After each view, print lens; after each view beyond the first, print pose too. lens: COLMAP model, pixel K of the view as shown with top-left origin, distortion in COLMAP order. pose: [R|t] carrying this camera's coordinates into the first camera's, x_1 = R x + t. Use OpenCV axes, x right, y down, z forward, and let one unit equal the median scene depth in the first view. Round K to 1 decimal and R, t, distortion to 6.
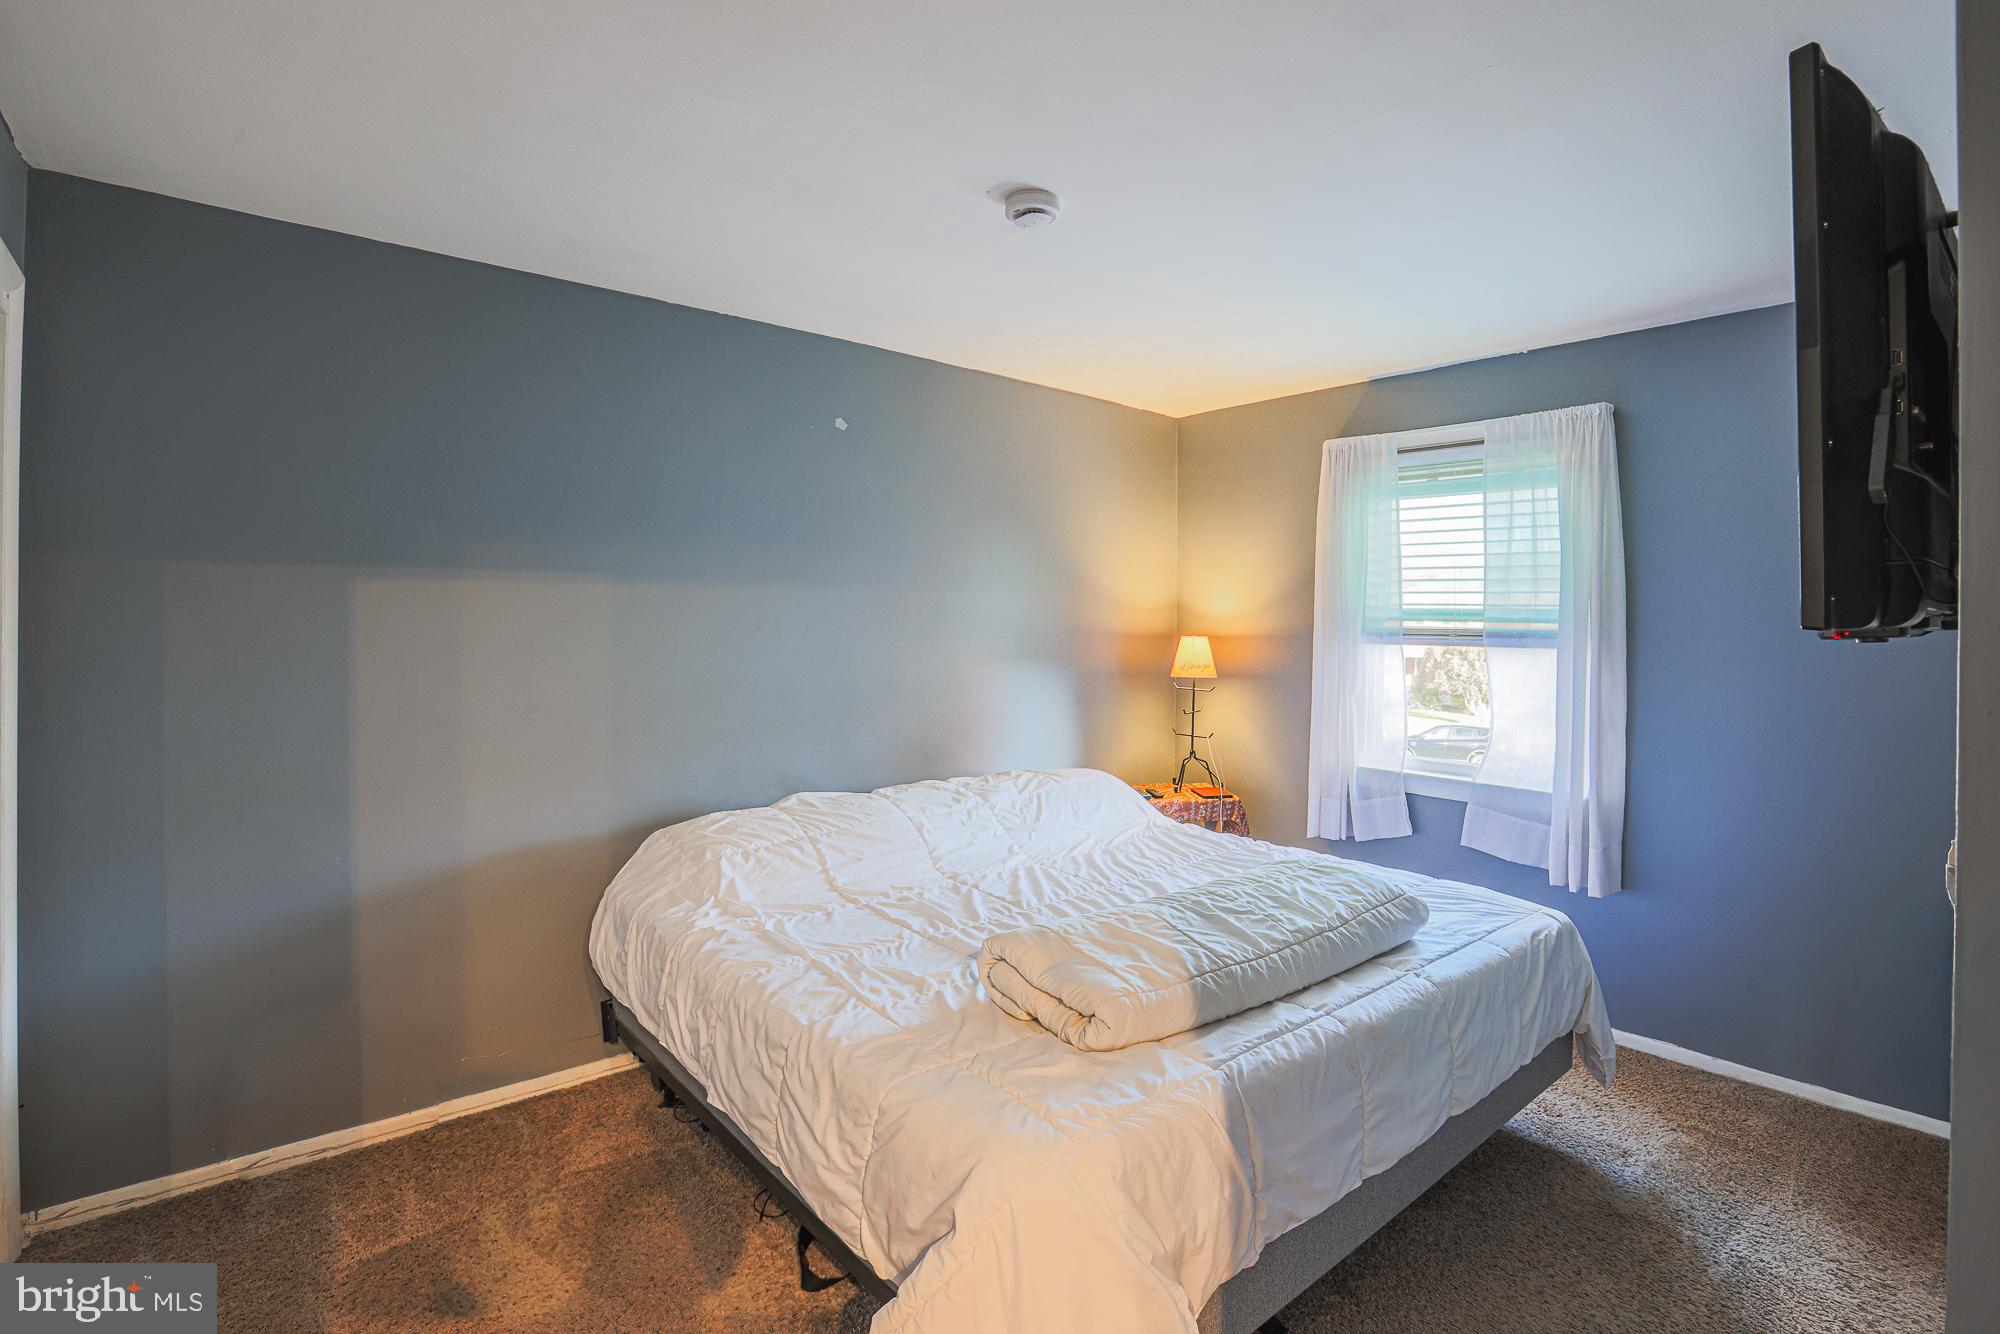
lens RADIAL K [[969.9, 0, 998.9], [0, 969.9, 649.4], [0, 0, 1]] dist [-0.048696, 0.015524]
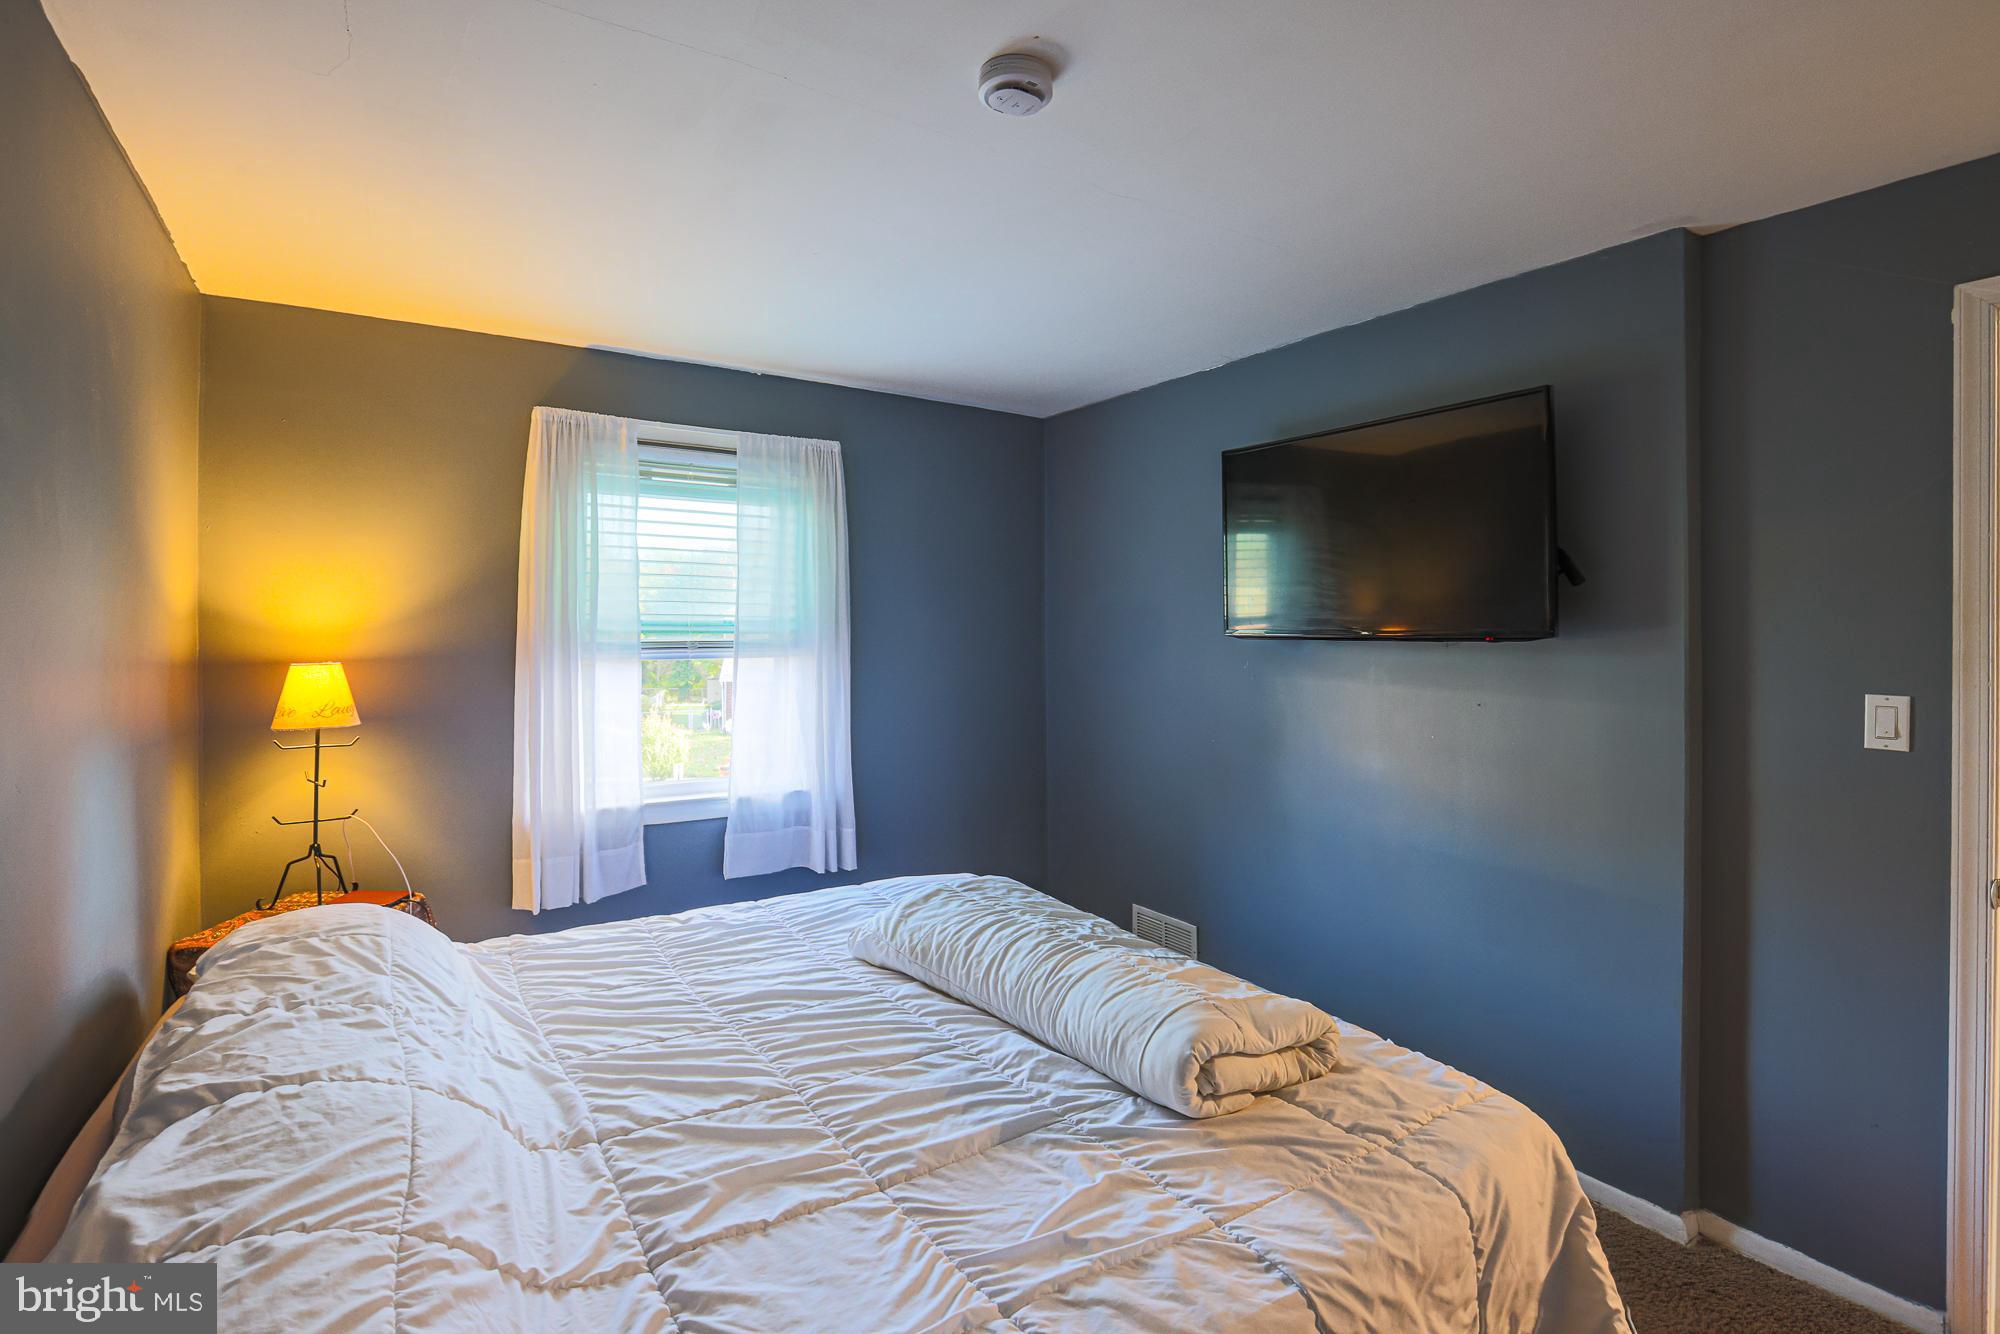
lens RADIAL K [[969.9, 0, 998.9], [0, 969.9, 649.4], [0, 0, 1]] dist [-0.048696, 0.015524]
pose [[0.078905, -0.029433, 0.996448, -0.454263], [0.034273, 0.999053, 0.026796, -0.028809], [-0.996293, 0.032036, 0.079839, 0.623181]]
